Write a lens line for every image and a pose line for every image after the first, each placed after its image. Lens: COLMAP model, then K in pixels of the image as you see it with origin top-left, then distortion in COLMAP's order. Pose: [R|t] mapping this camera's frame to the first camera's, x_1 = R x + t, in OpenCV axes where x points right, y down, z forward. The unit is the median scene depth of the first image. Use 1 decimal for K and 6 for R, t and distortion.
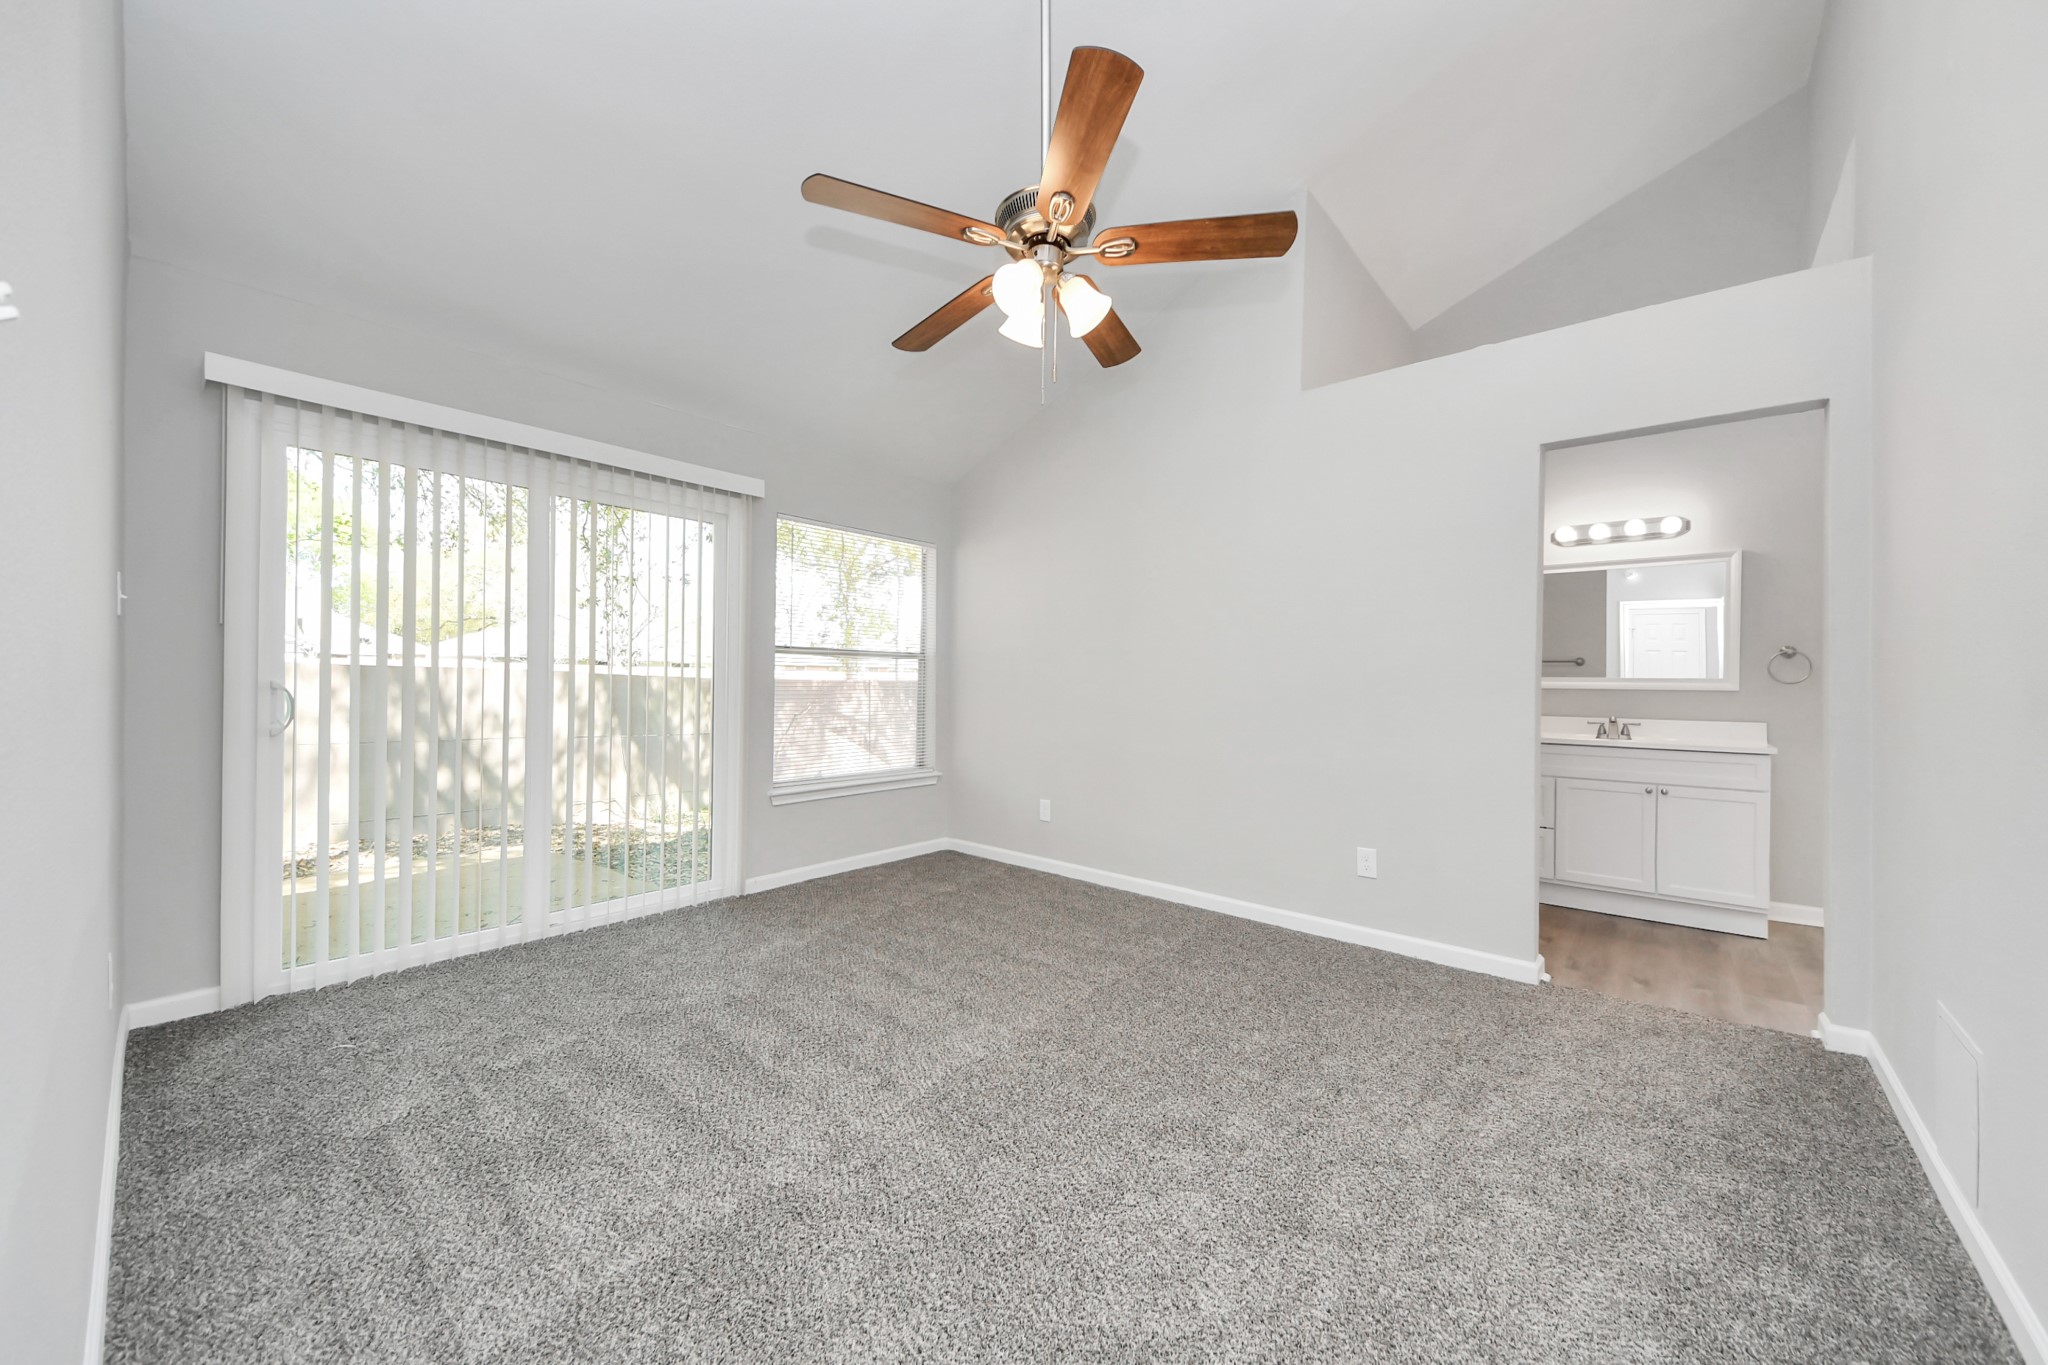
lens RADIAL K [[746.4, 0, 990.6], [0, 746.4, 686.1], [0, 0, 1]] dist [0.018334, -0.009376]
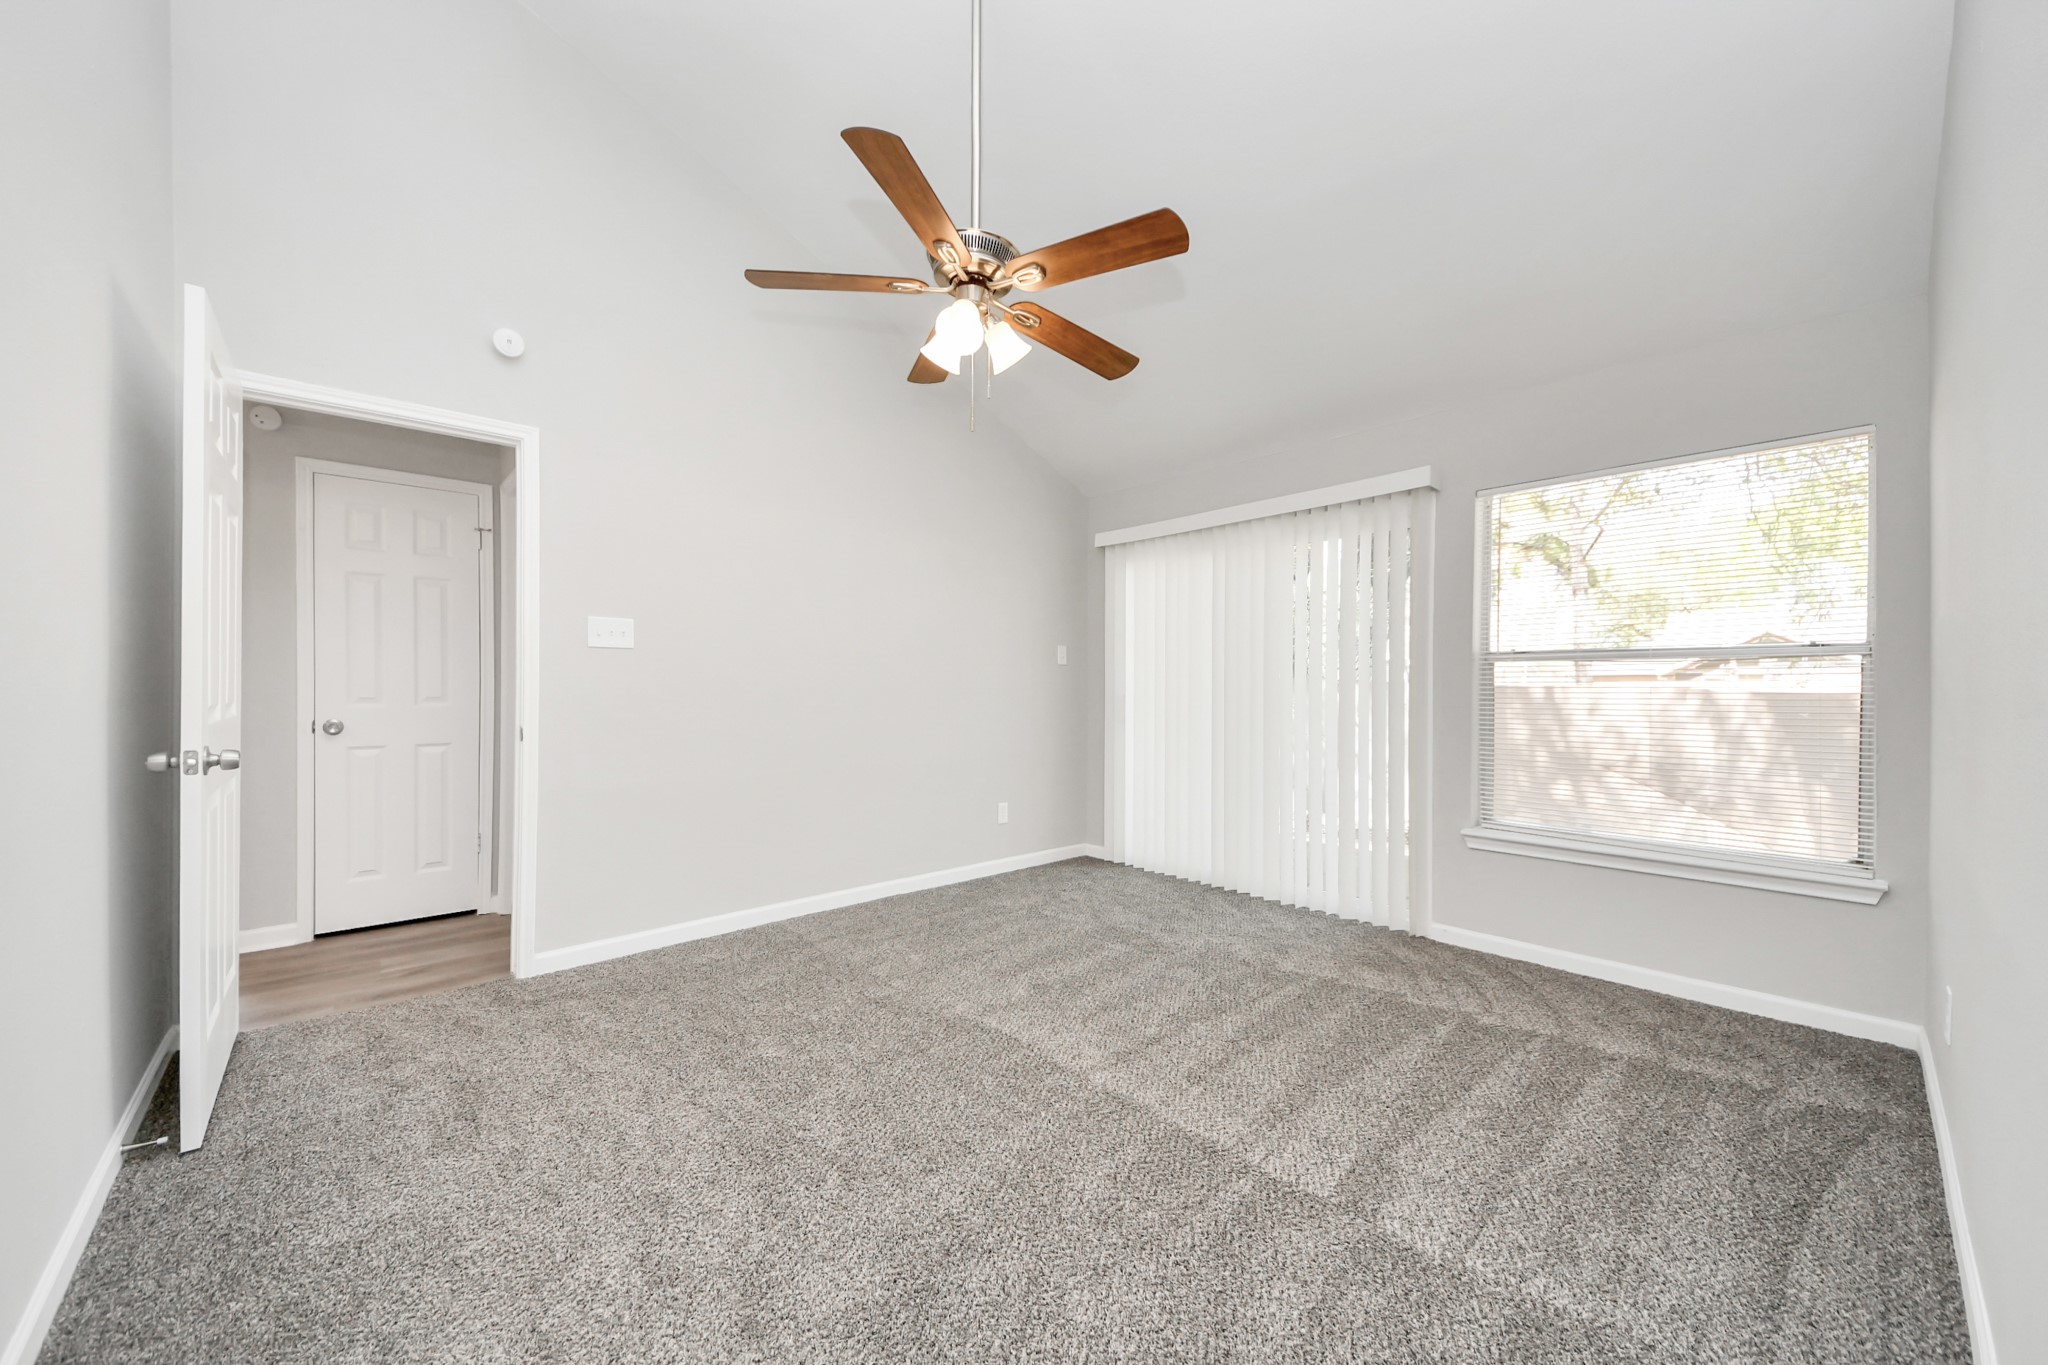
lens RADIAL K [[723.0, 0, 1007.9], [0, 723.0, 695.0], [0, 0, 1]] dist [0.012427, -0.008633]
pose [[-0.090233, -0.005316, -0.995906, 0.532027], [-0.007615, 0.999960, -0.004648, -0.000474], [0.995892, 0.007165, -0.090270, 0.549568]]
